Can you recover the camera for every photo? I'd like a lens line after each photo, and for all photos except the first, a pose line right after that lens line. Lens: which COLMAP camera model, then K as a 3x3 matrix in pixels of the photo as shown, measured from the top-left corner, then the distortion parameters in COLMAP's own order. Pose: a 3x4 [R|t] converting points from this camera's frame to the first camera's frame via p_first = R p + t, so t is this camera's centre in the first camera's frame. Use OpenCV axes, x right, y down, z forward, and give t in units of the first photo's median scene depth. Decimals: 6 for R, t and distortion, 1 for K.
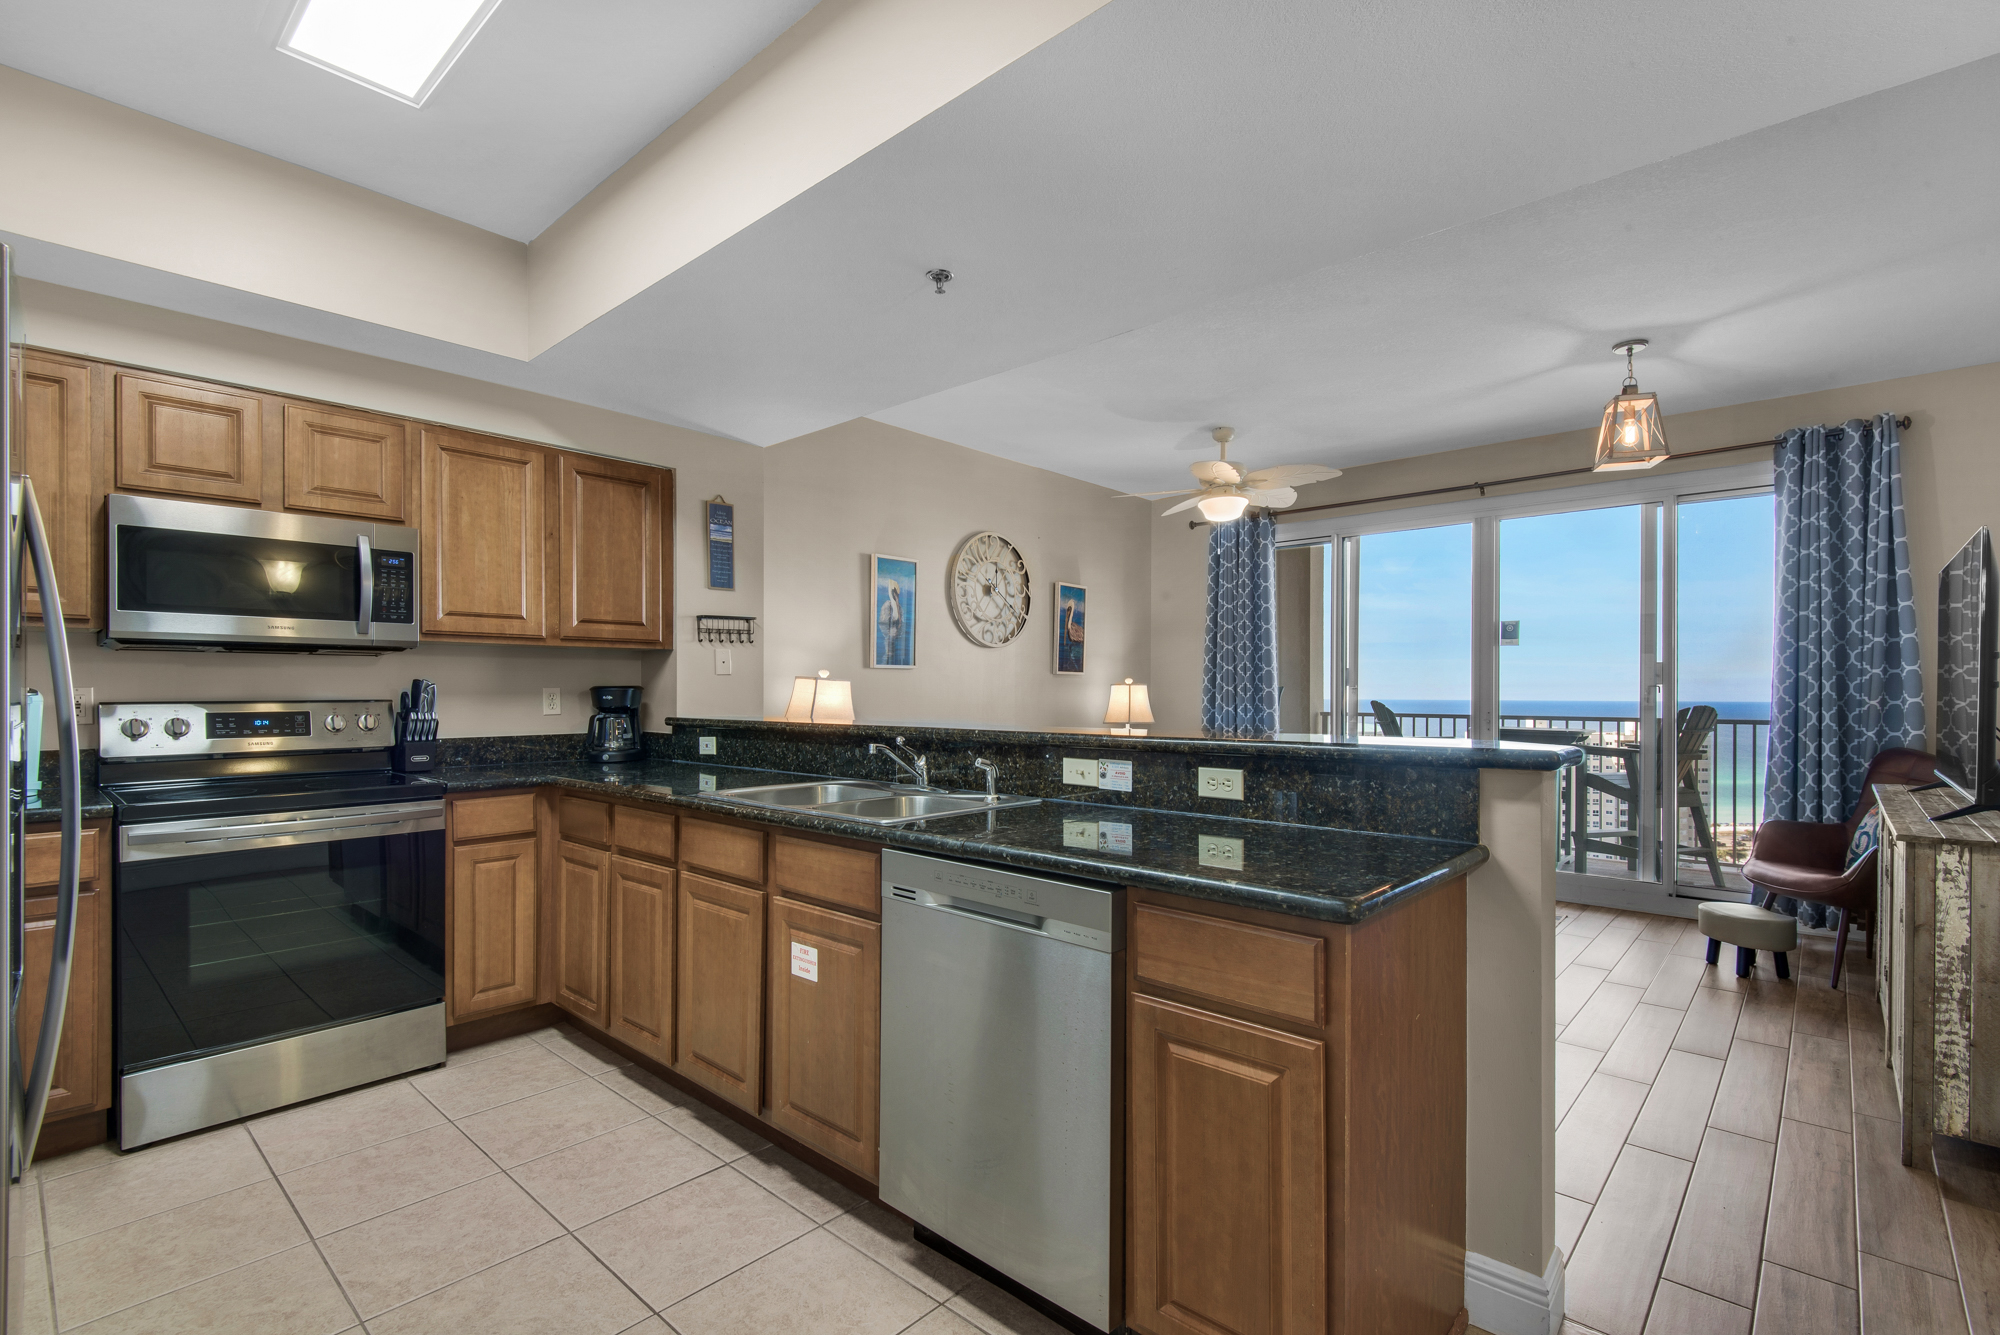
lens RADIAL K [[907.3, 0, 1005.0], [0, 907.3, 684.6], [0, 0, 1]] dist [0.026219, -0.012581]
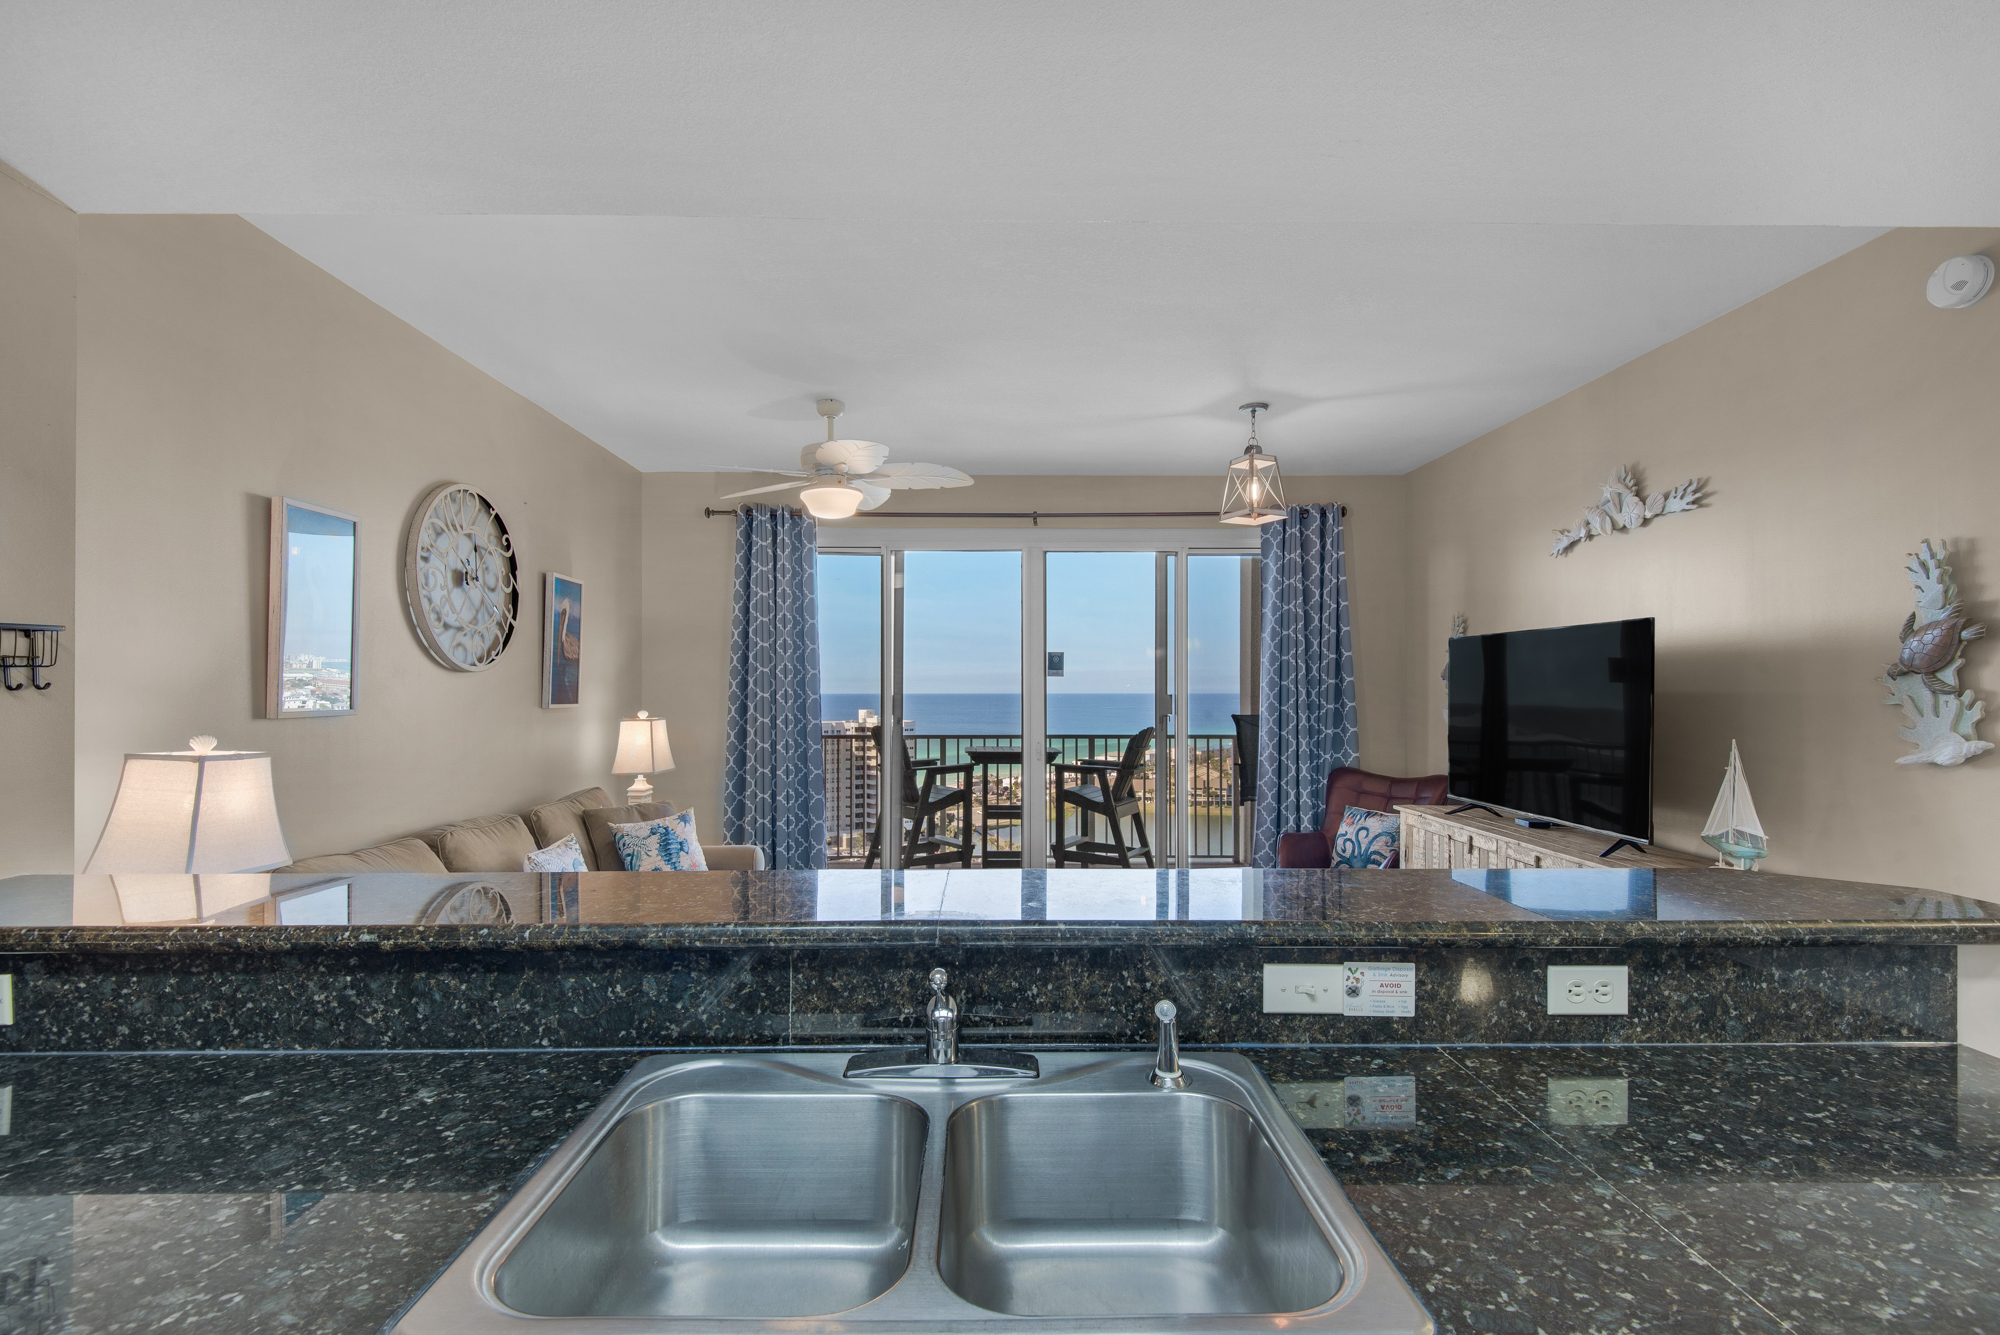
lens RADIAL K [[907.3, 0, 995.2], [0, 907.3, 681.6], [0, 0, 1]] dist [0.026219, -0.012581]
pose [[0.732856, 0.001795, 0.680381, -0.282142], [-0.003767, 0.999992, 0.001420, -0.058775], [-0.680373, -0.003604, 0.732857, 0.479093]]
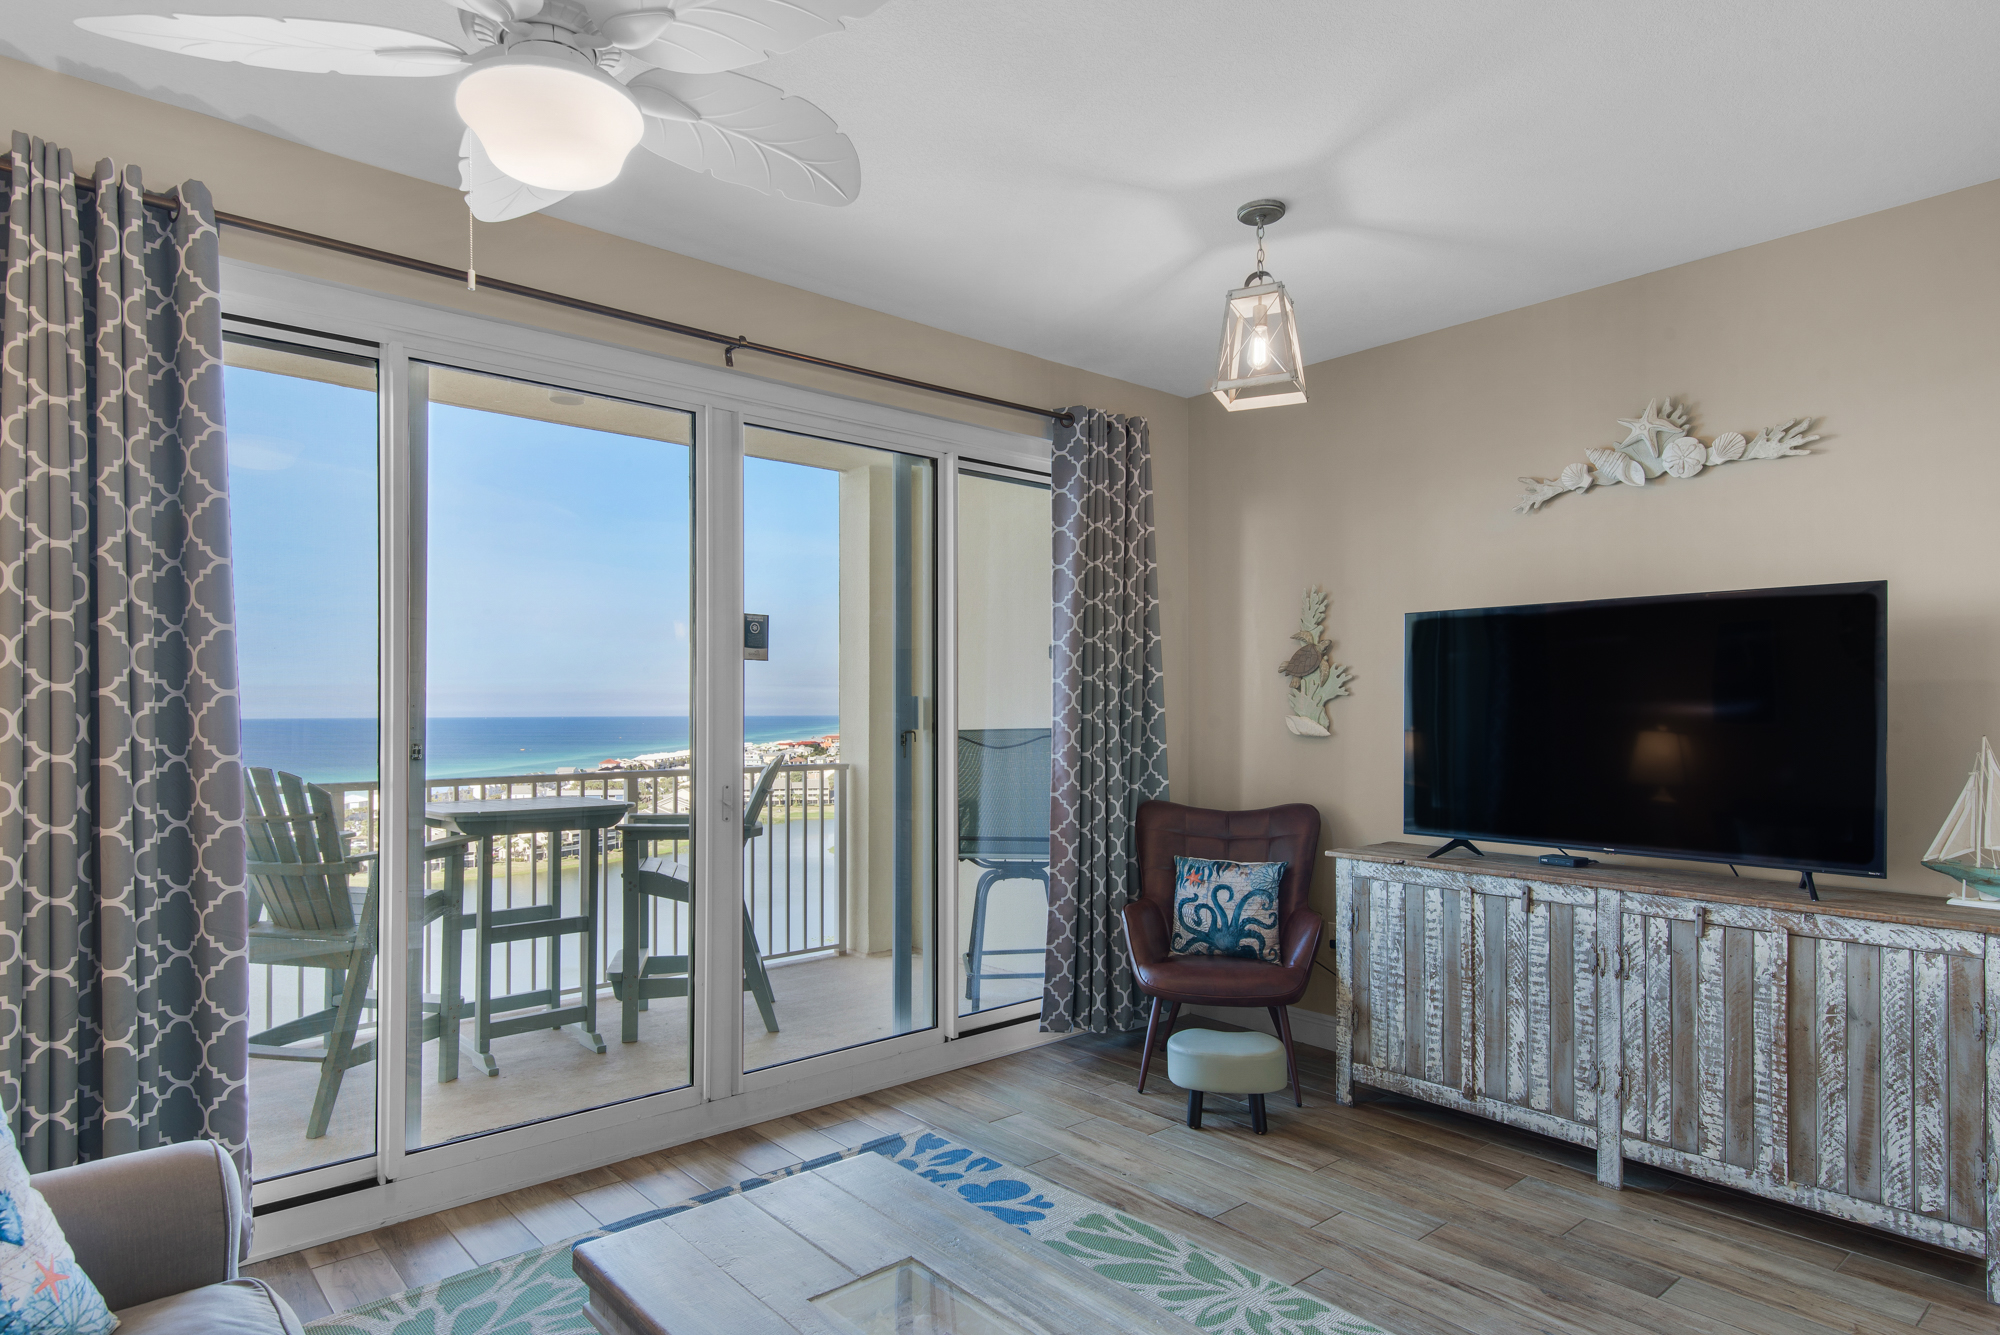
lens RADIAL K [[1133.2, 0, 999.7], [0, 1133.2, 704.1], [0, 0, 1]] dist [0.041456, -0.000424]
pose [[0.120634, -0.001077, 0.992697, -0.146670], [-0.007081, 0.999973, 0.001945, -0.029381], [-0.992672, -0.007264, 0.120623, 1.207633]]
